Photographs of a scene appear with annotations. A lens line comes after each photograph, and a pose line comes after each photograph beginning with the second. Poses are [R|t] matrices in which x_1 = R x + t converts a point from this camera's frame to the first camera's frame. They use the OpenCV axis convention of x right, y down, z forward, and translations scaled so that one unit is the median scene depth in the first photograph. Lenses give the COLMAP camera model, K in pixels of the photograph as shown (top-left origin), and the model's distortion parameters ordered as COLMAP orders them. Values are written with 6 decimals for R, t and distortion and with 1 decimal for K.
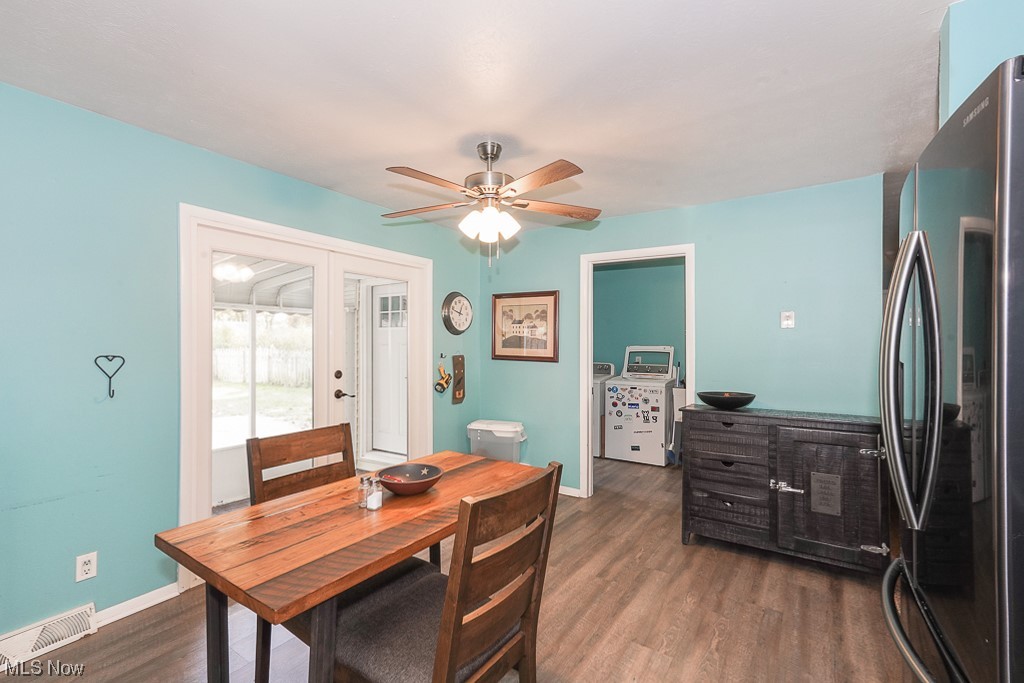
lens RADIAL K [[459.6, 0, 512.0], [0, 459.6, 341.5], [0, 0, 1]] dist [0.003319, 0.000575]
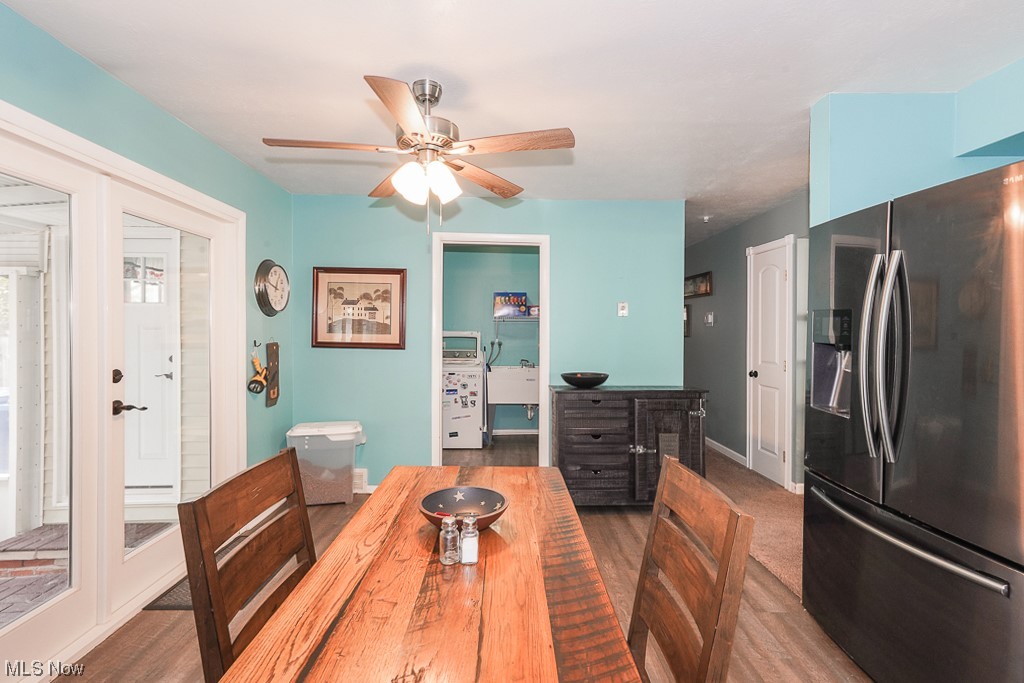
lens RADIAL K [[459.7, 0, 513.3], [0, 459.7, 335.2], [0, 0, 1]] dist [0.010081, 0.000604]
pose [[0.815424, -0.002282, 0.578860, -0.245235], [-0.008205, 0.999846, 0.015500, 0.002151], [-0.578806, -0.017389, 0.815280, 0.147415]]
